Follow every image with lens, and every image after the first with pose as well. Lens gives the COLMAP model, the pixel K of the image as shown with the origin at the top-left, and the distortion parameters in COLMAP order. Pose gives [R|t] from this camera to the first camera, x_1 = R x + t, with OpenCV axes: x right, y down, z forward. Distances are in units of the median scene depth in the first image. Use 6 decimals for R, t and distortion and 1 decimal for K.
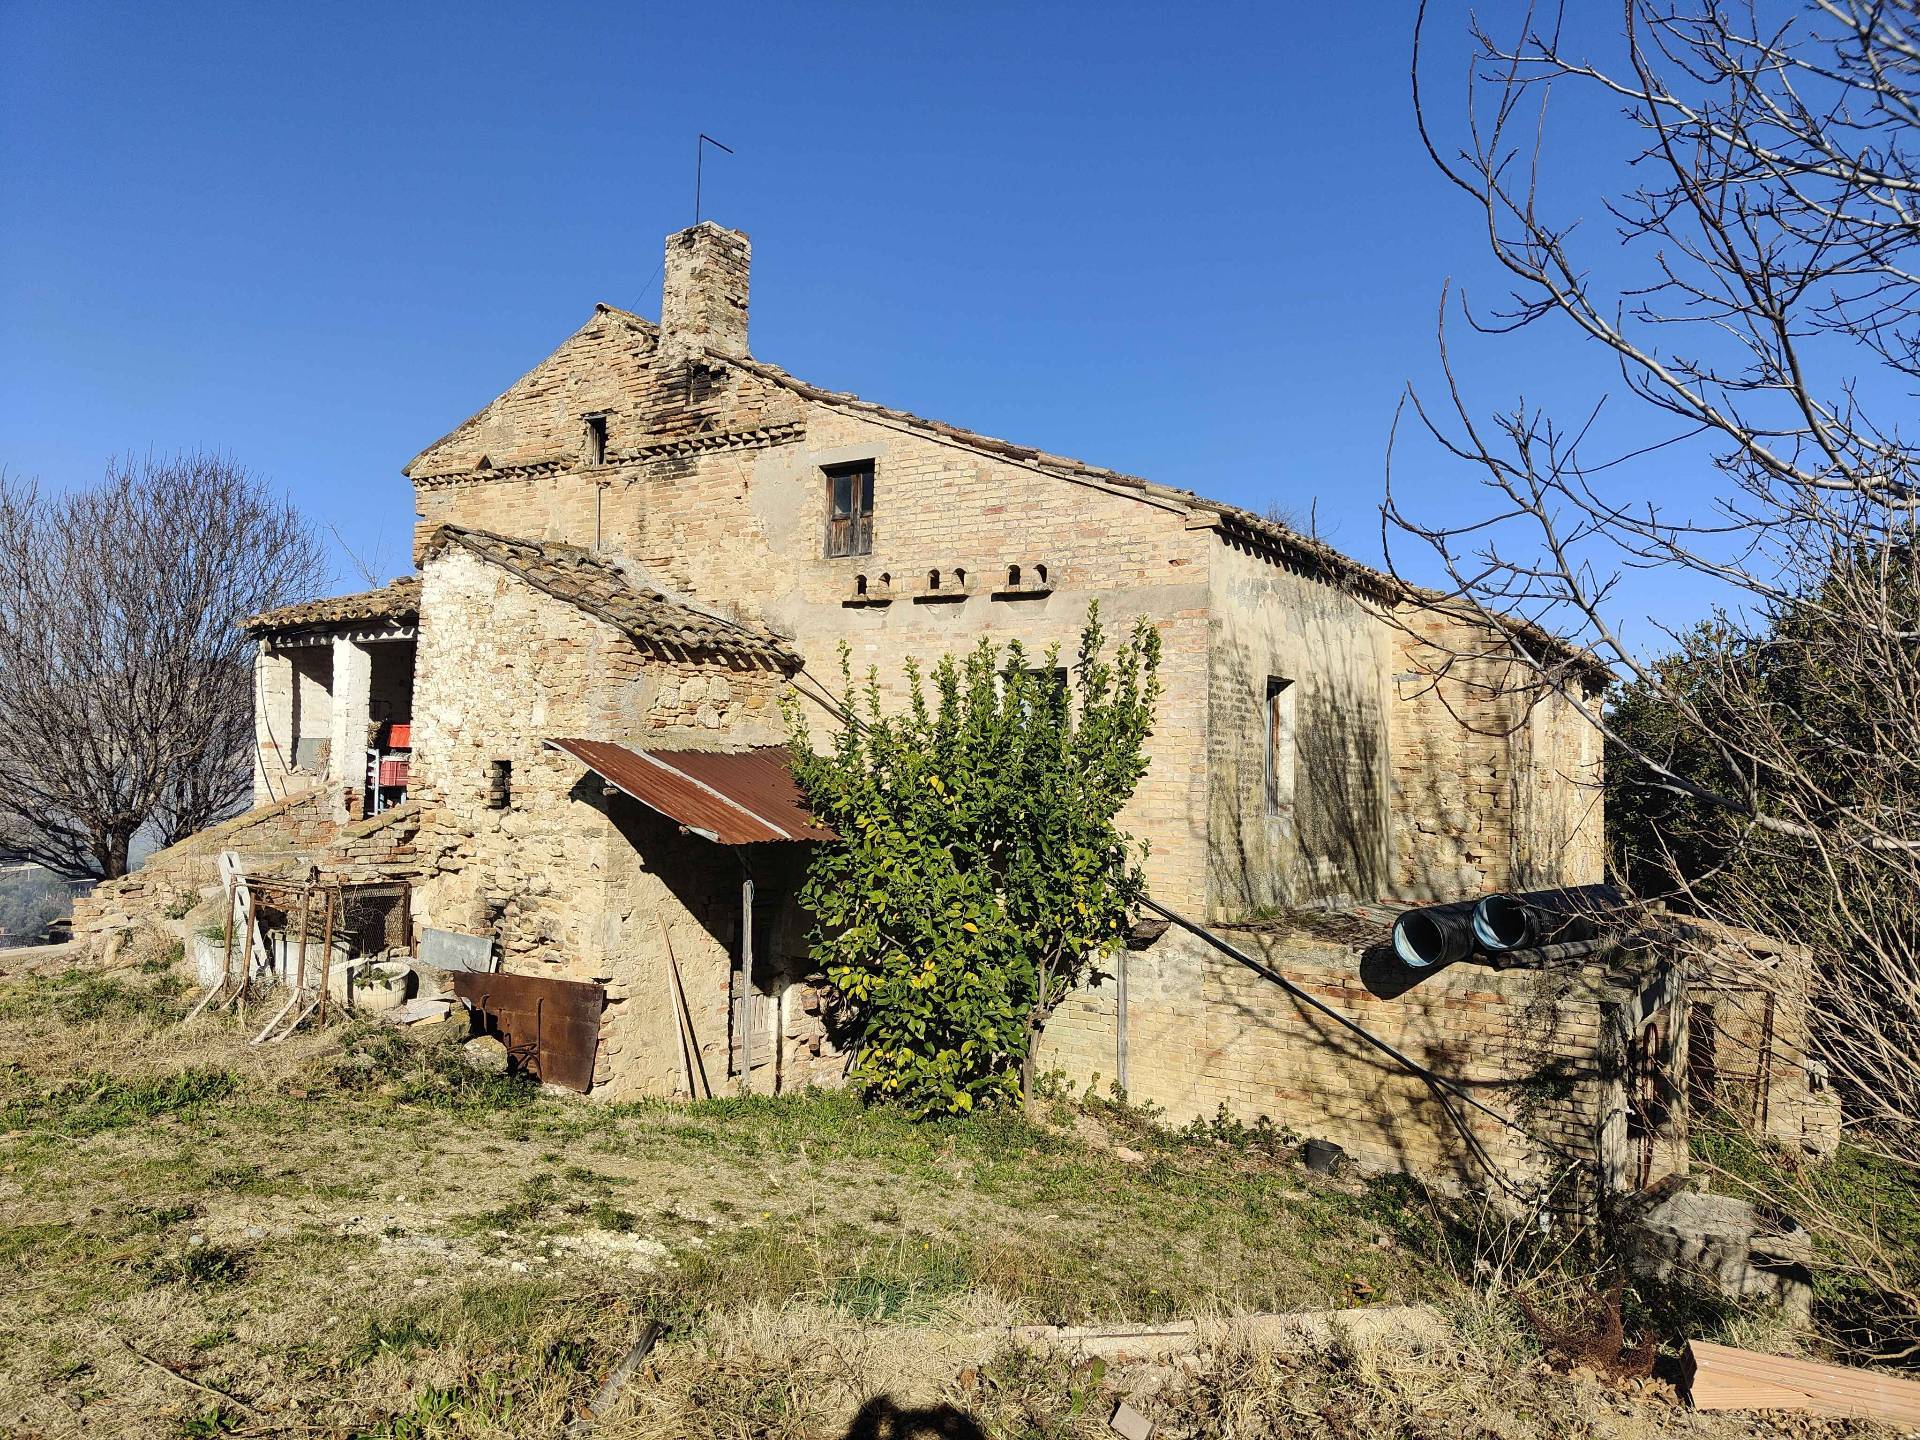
lens RADIAL K [[1483.9, 0, 960.0], [0, 1483.9, 720.0], [0, 0, 1]] dist [0.044179, -0.002314]
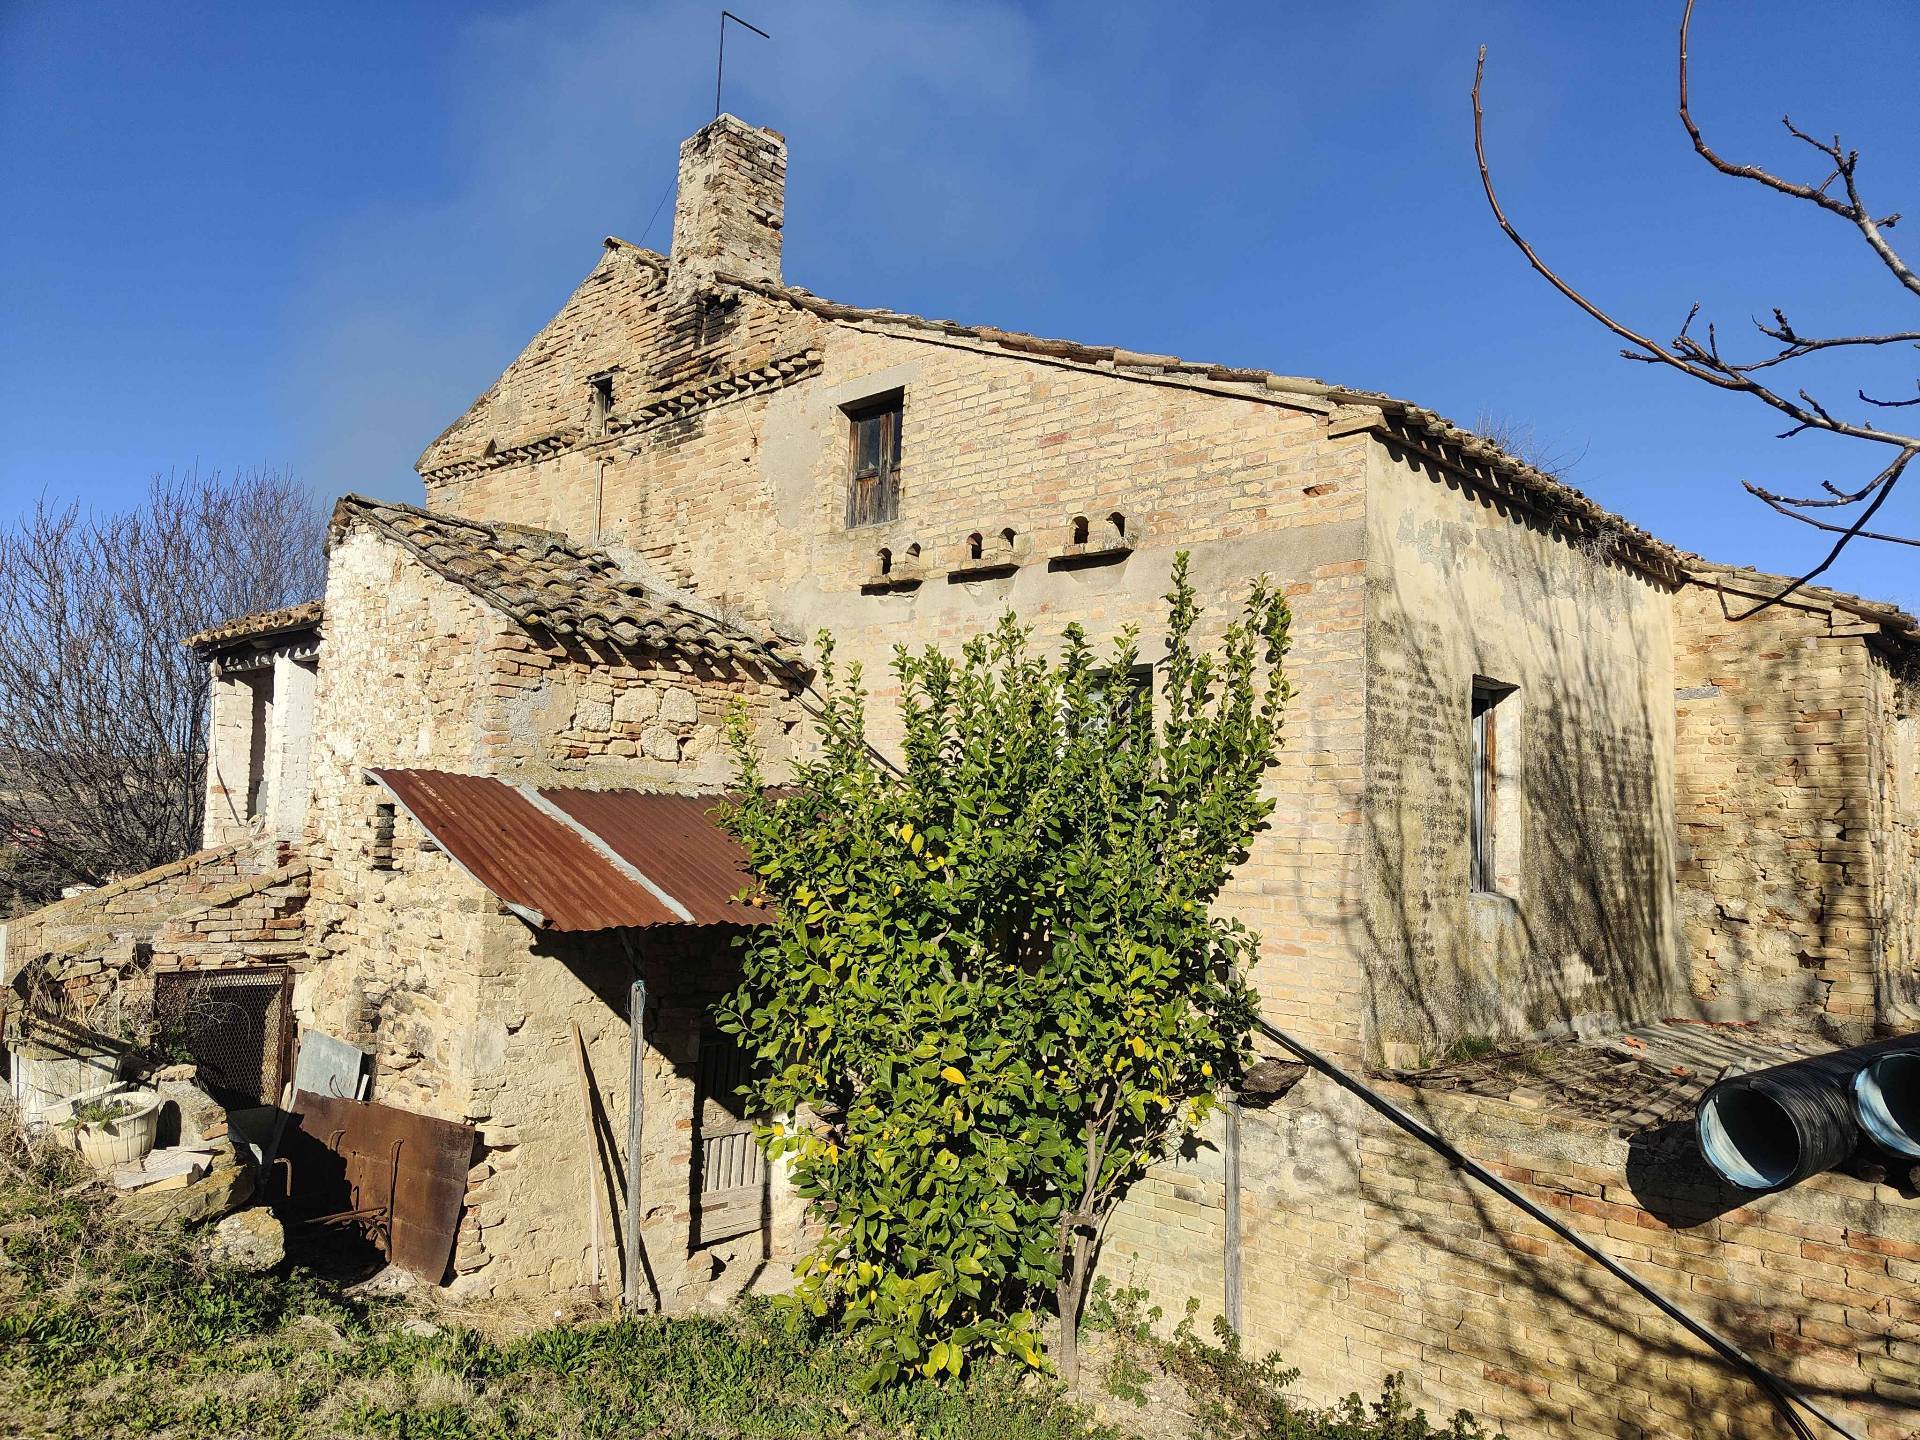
lens RADIAL K [[1464.9, 0, 961.7], [0, 1464.9, 728.2], [0, 0, 1]] dist [0.011140, 0.005558]
pose [[0.986929, -0.005260, -0.161069, 0.089567], [-0.001010, 0.999246, -0.038823, 0.017712], [0.161151, 0.038478, 0.986179, 0.334500]]
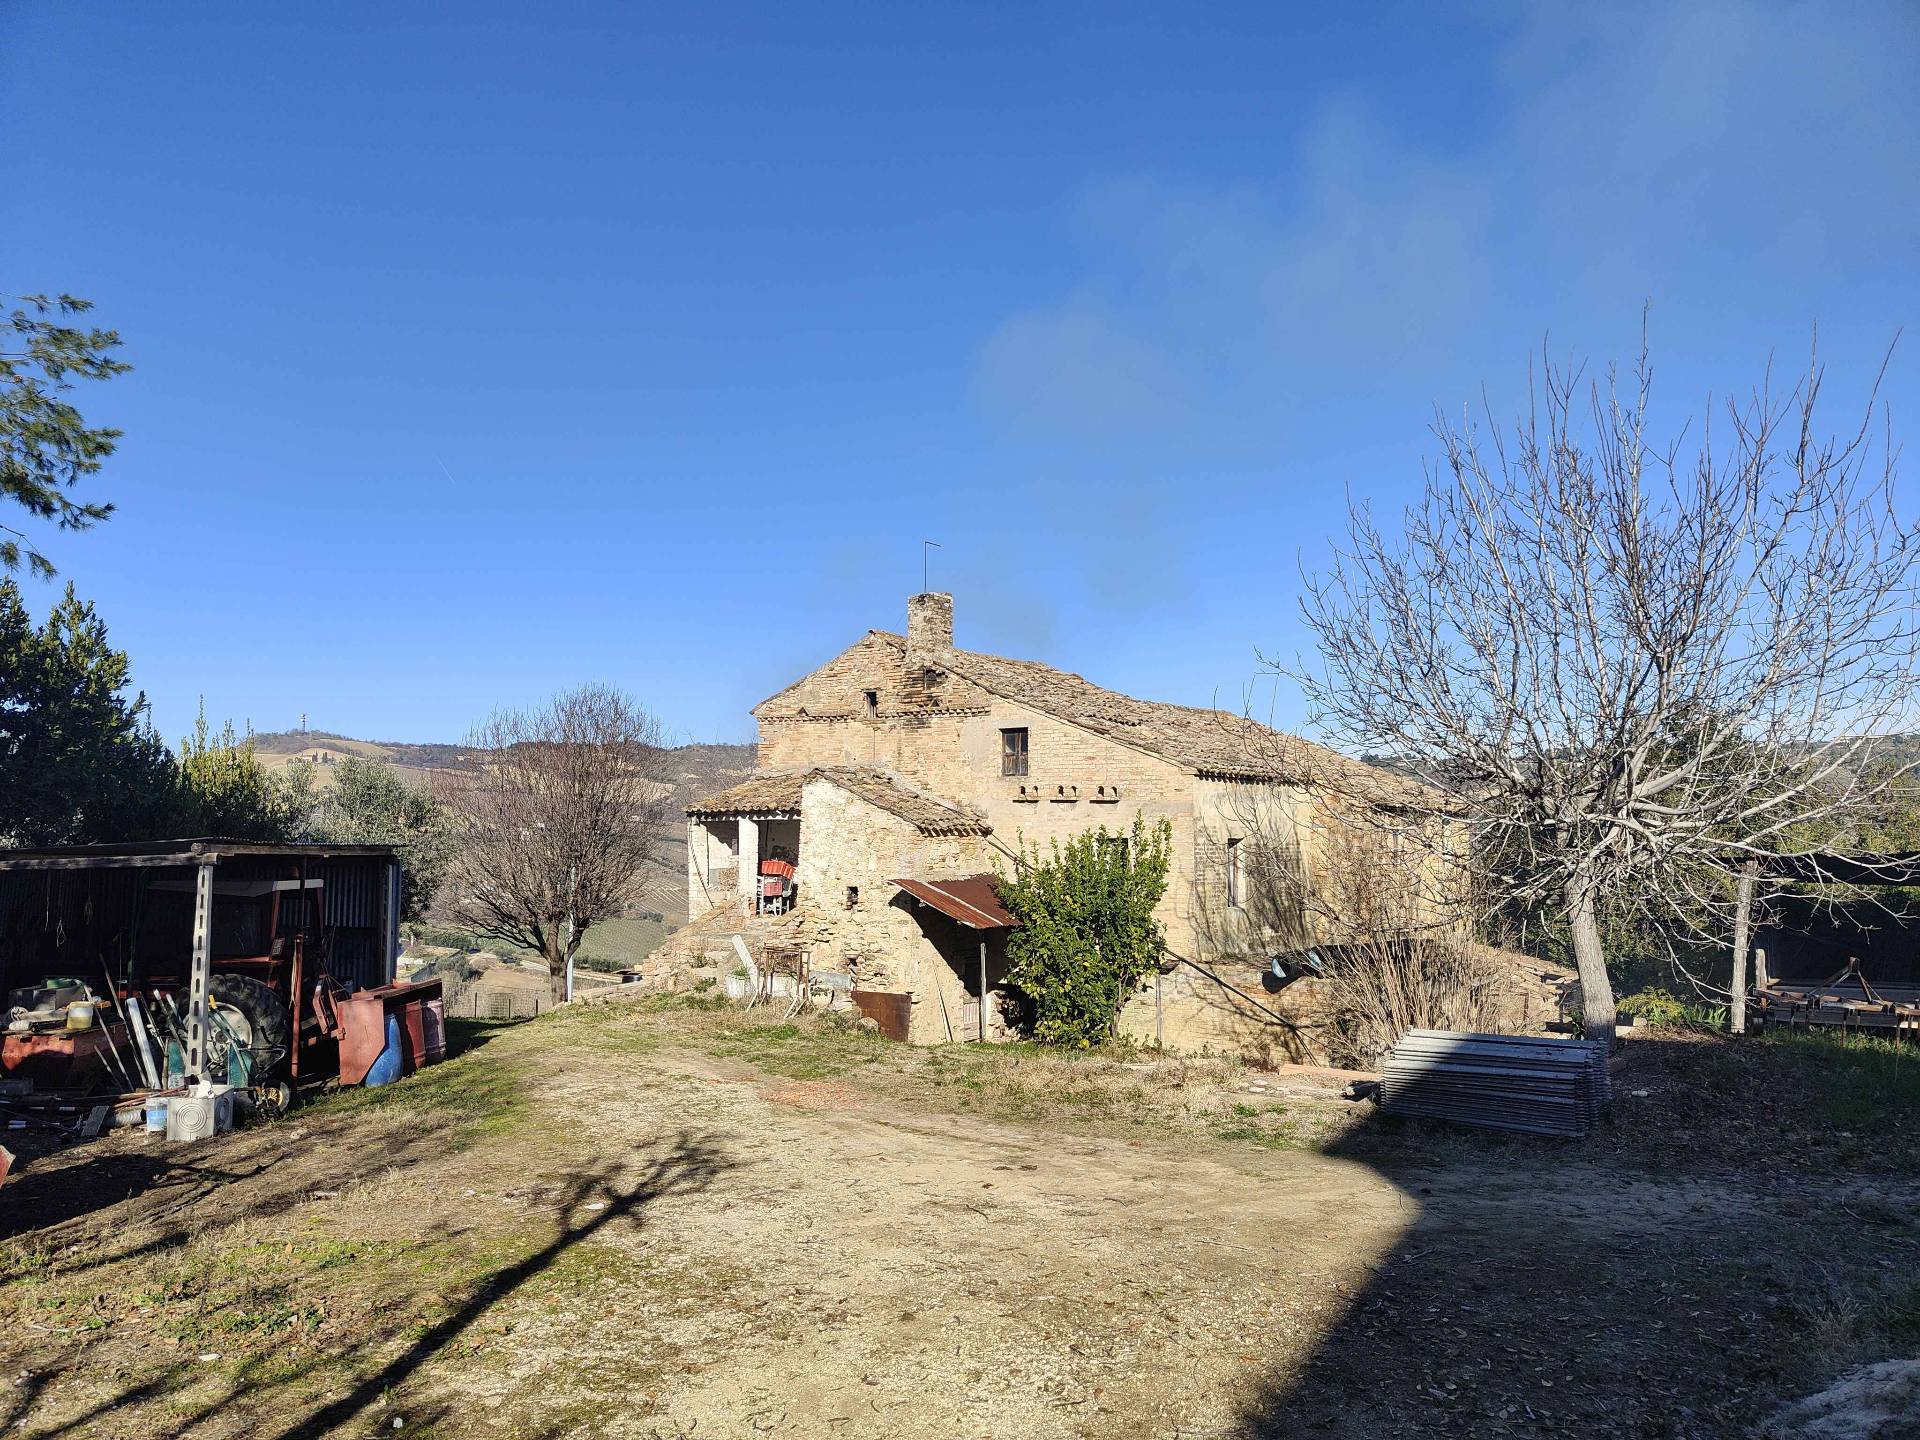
lens RADIAL K [[1483.9, 0, 960.0], [0, 1483.9, 720.0], [0, 0, 1]] dist [0.044179, -0.002314]
pose [[0.998118, -0.025506, -0.055771, -0.040239], [0.023629, 0.999140, -0.034069, -0.129472], [0.056592, 0.032687, 0.997862, -1.042478]]
